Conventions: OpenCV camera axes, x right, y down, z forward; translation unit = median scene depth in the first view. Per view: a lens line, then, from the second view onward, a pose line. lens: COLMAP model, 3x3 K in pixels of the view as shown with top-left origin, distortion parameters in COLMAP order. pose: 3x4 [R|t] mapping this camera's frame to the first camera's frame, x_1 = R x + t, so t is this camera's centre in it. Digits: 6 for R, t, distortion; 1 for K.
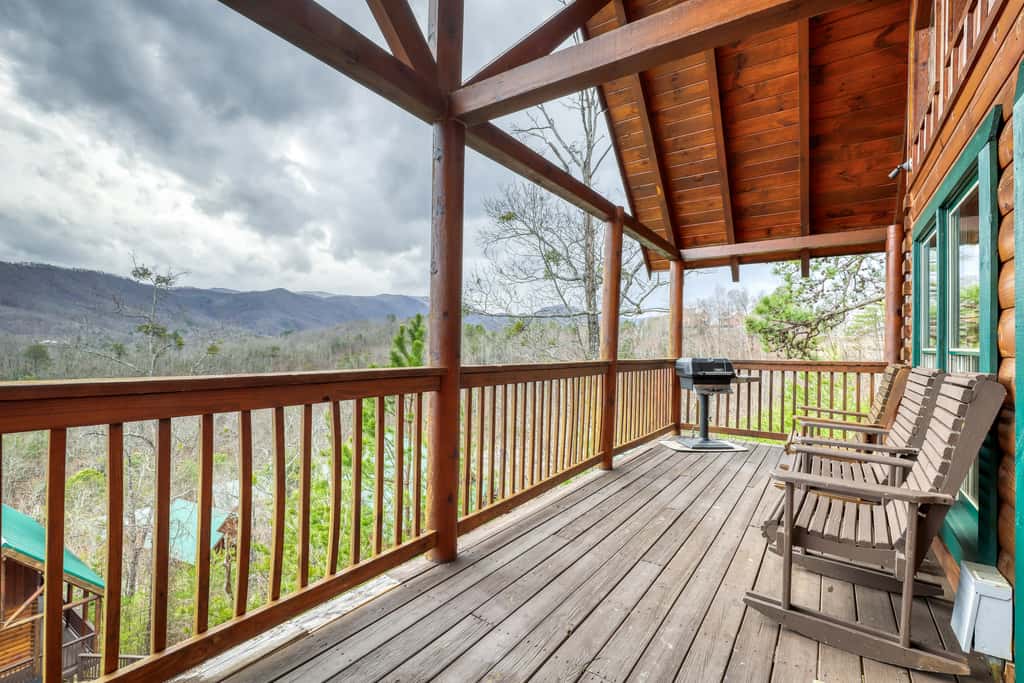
lens RADIAL K [[454.6, 0, 521.0], [0, 454.6, 340.7], [0, 0, 1]] dist [0.022779, -0.000442]
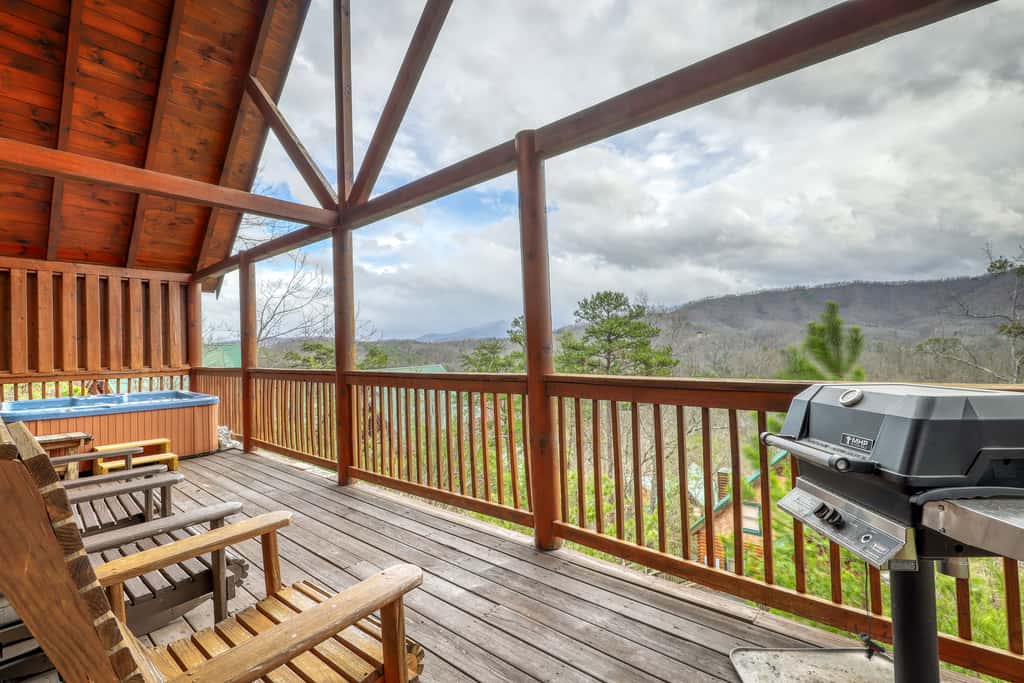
lens RADIAL K [[440.0, 0, 512.0], [0, 440.0, 341.5], [0, 0, 1]] dist [-0.009487, -0.000298]
pose [[-0.081327, -0.021466, -0.996456, 0.898984], [0.032667, 0.999173, -0.024191, 0.007427], [0.996152, -0.034519, -0.080558, 1.123663]]
